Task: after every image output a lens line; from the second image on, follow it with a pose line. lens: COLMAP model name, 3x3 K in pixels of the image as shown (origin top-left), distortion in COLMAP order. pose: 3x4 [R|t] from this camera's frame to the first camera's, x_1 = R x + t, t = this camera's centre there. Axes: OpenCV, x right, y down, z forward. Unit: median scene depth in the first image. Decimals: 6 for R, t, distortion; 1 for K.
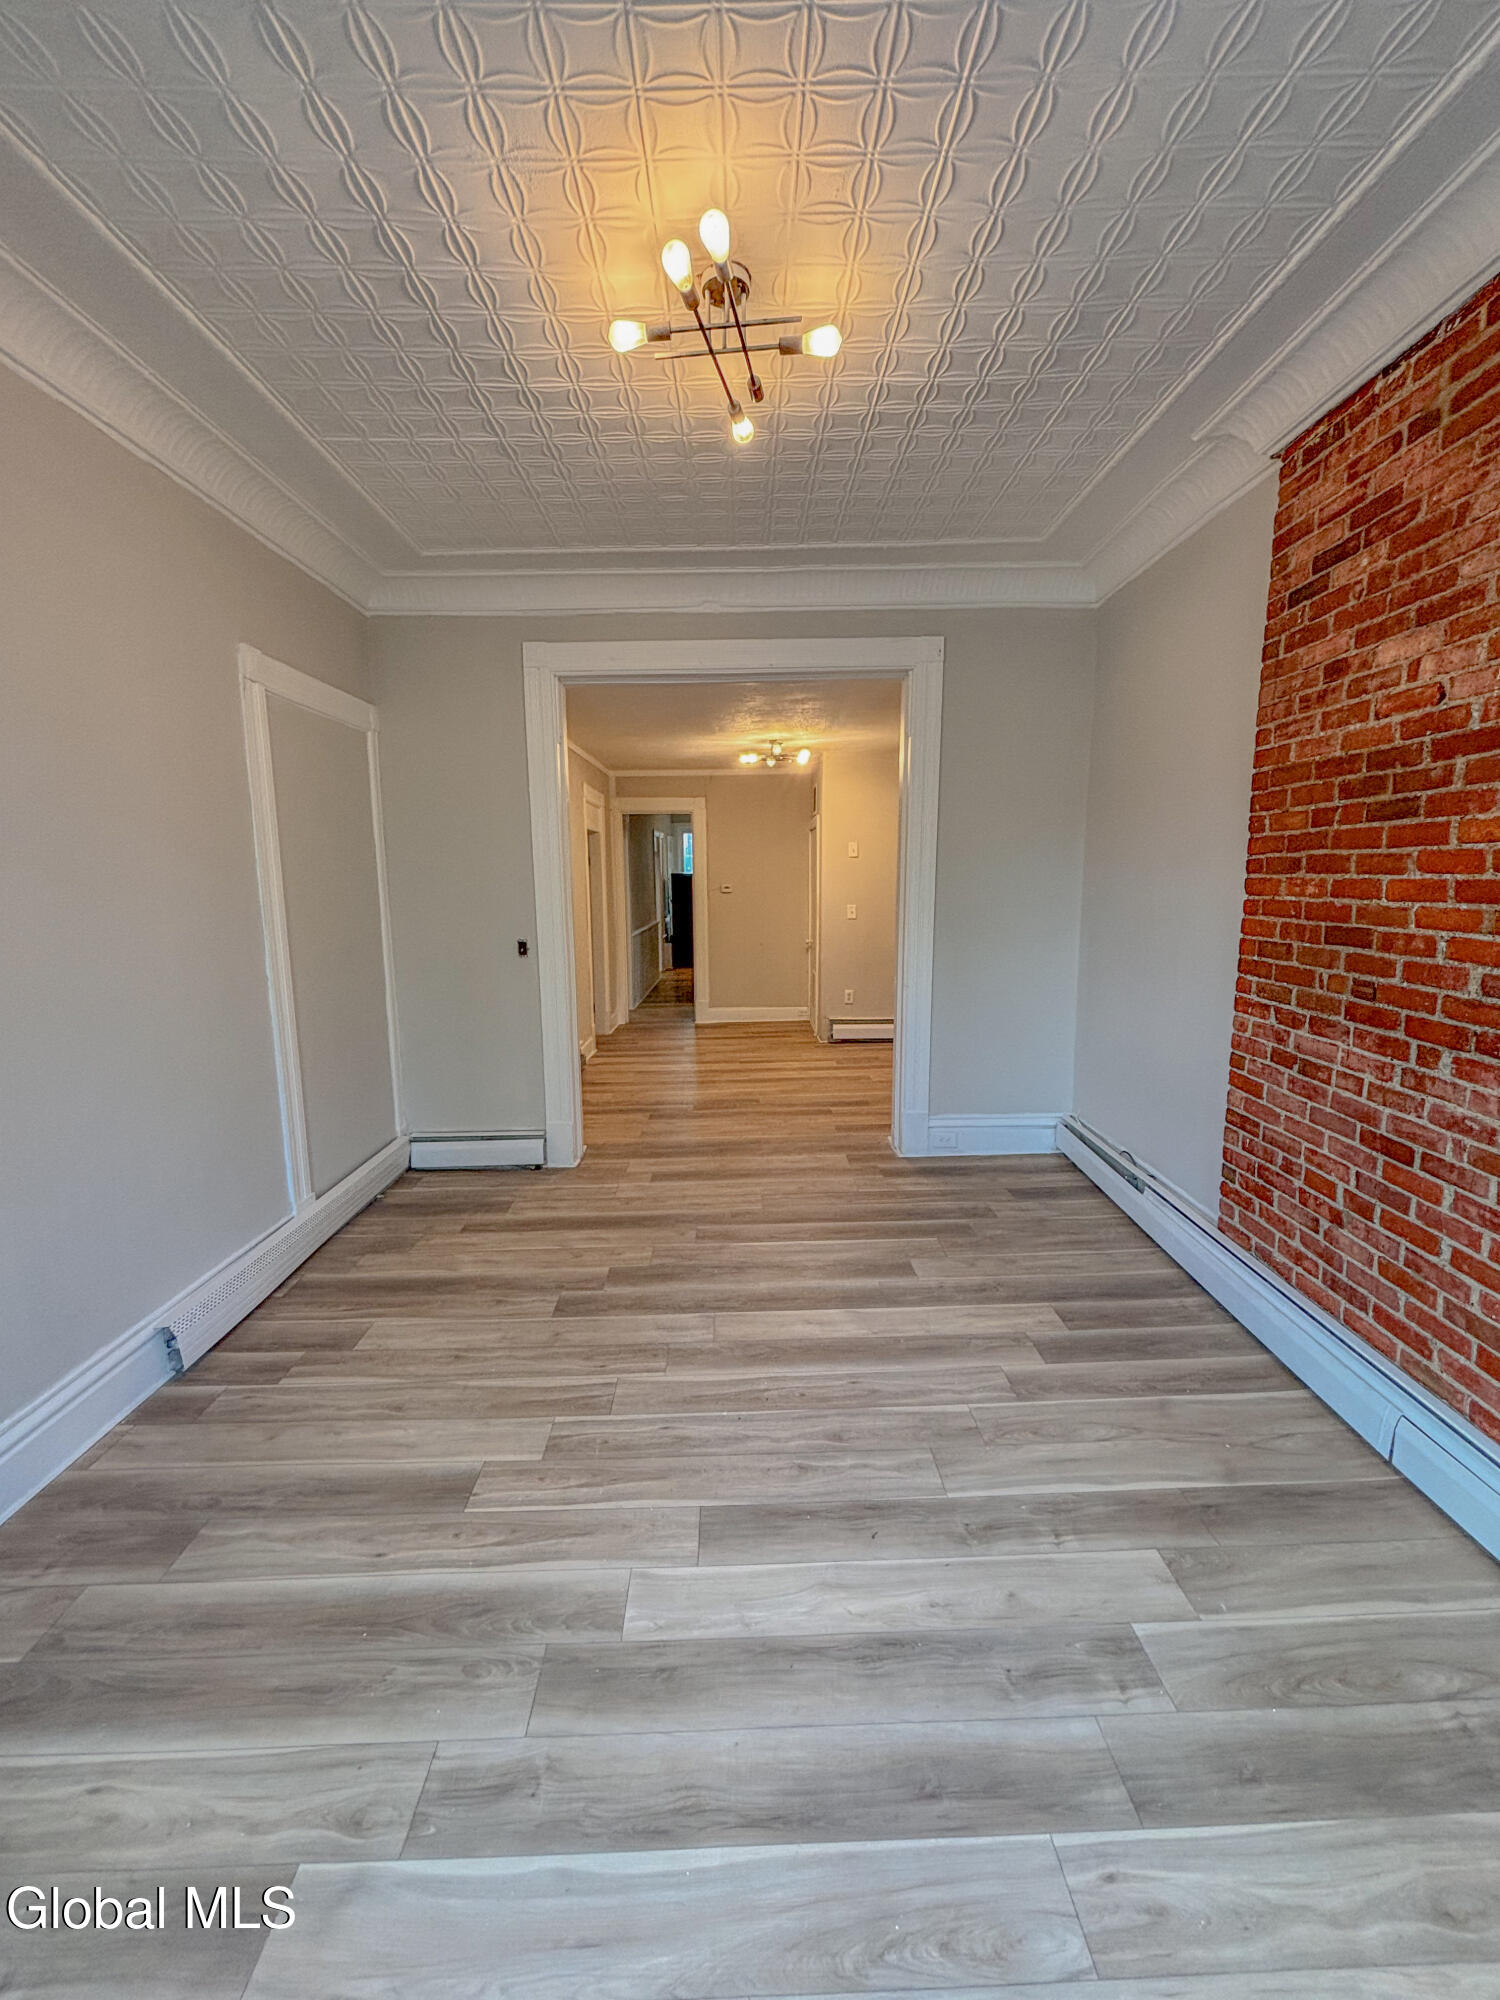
lens RADIAL K [[807.1, 0, 751.6], [0, 807.1, 1004.7], [0, 0, 1]] dist [-0.000735, 0.001799]
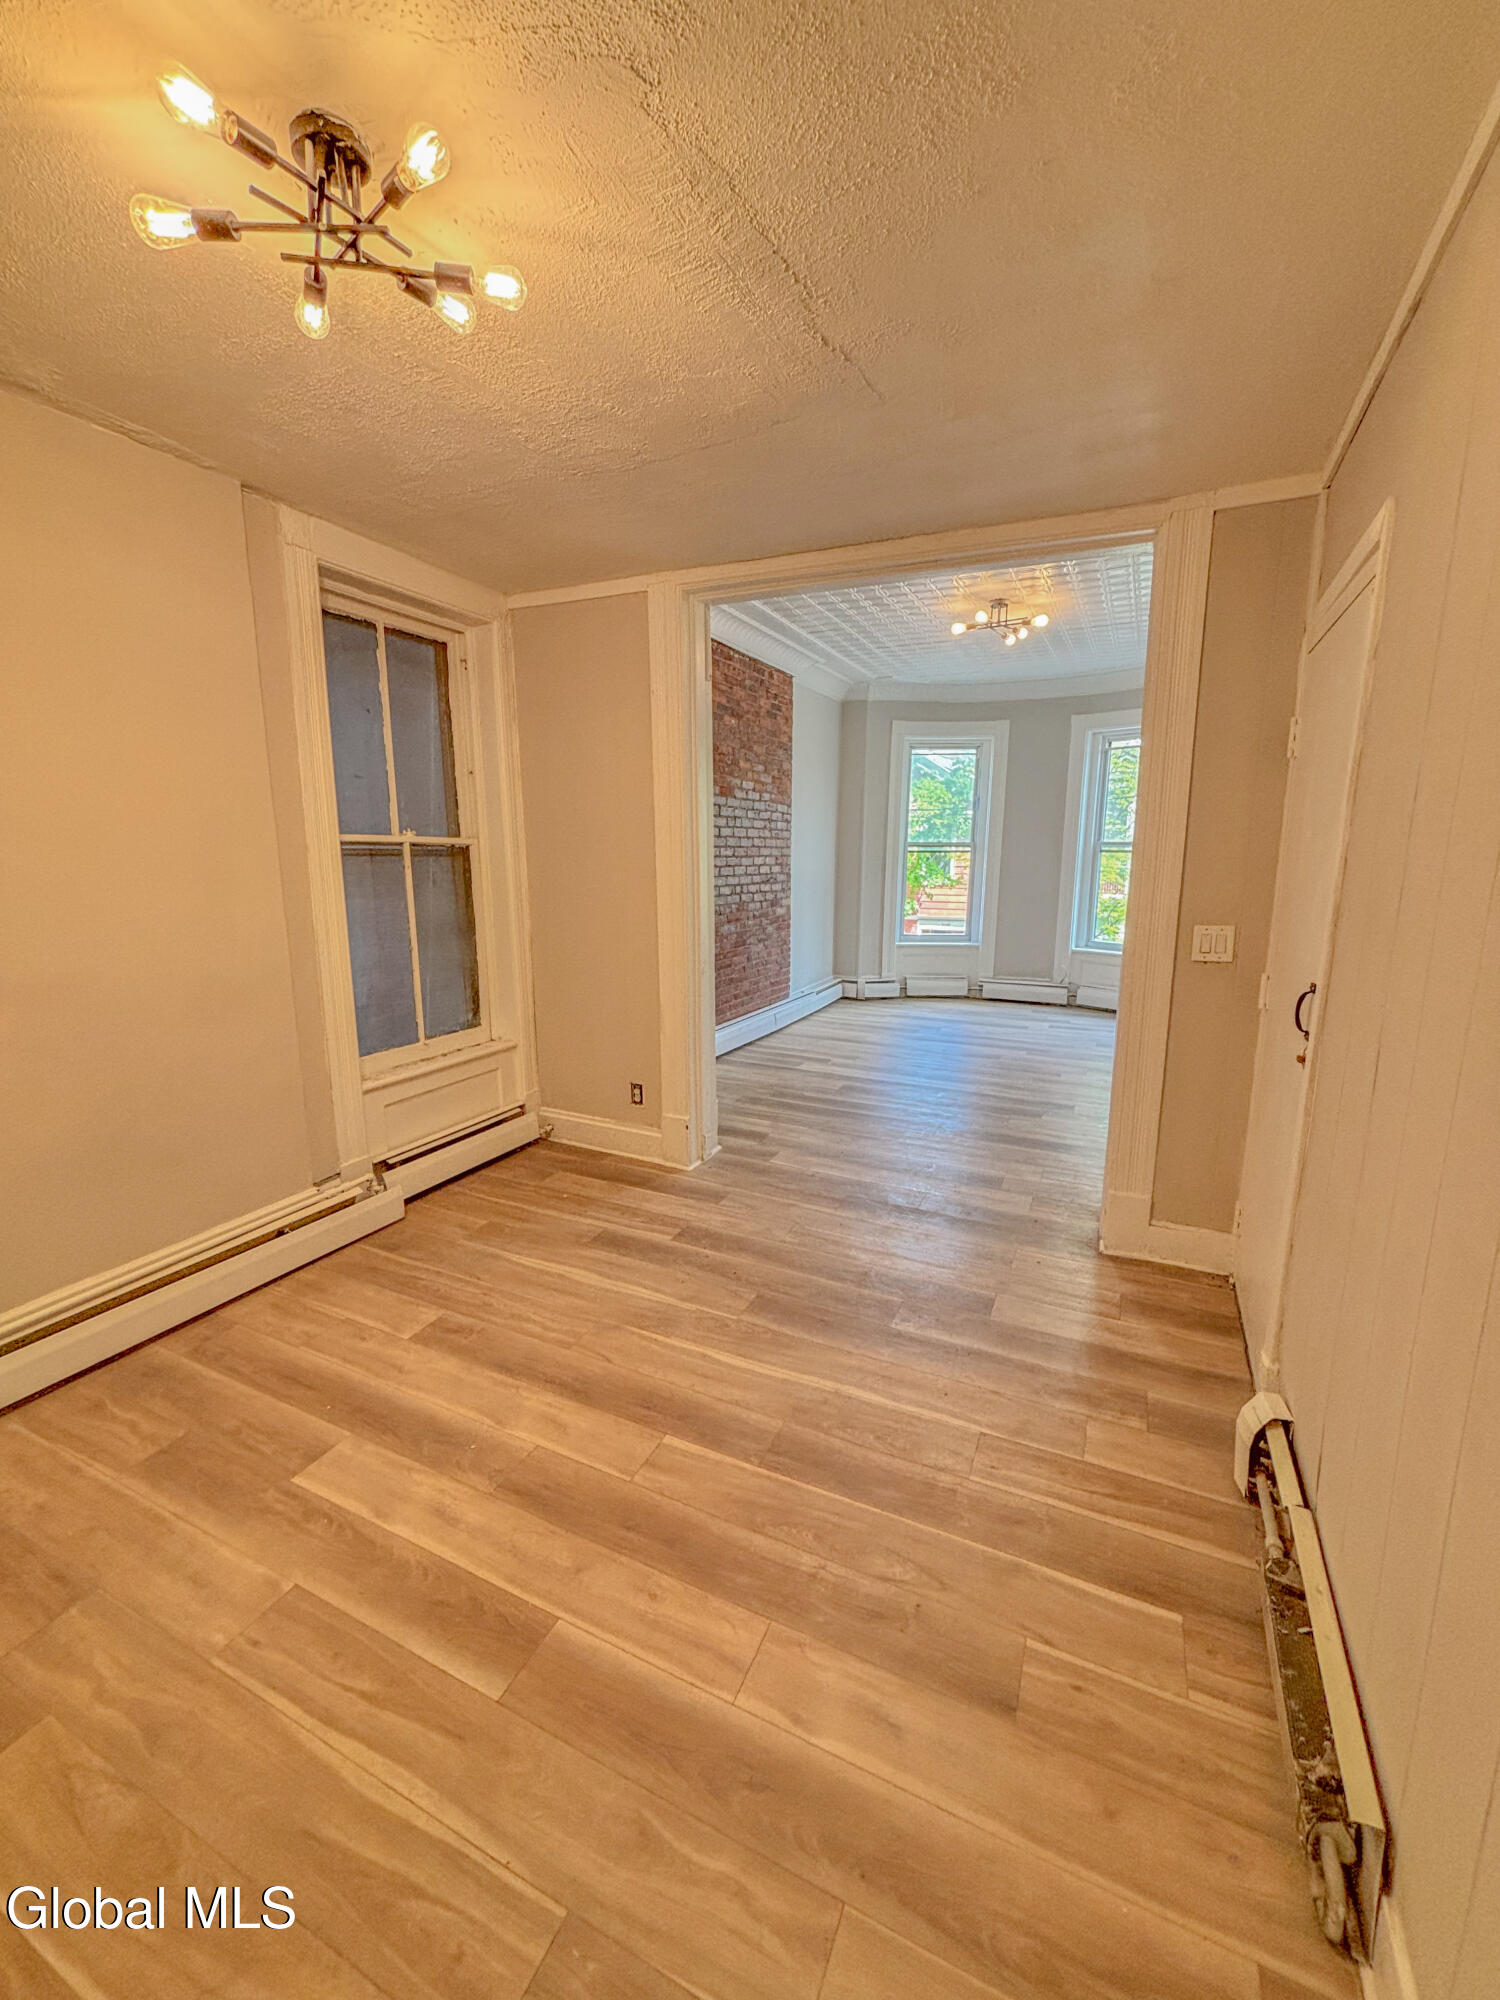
lens RADIAL K [[807.1, 0, 752.5], [0, 807.1, 1011.4], [0, 0, 1]] dist [-0.000735, 0.001799]
pose [[-0.892770, -0.077400, 0.443813, -0.473436], [0.081479, 0.941145, 0.328036, -0.493272], [-0.443082, 0.329023, -0.833920, 3.233127]]
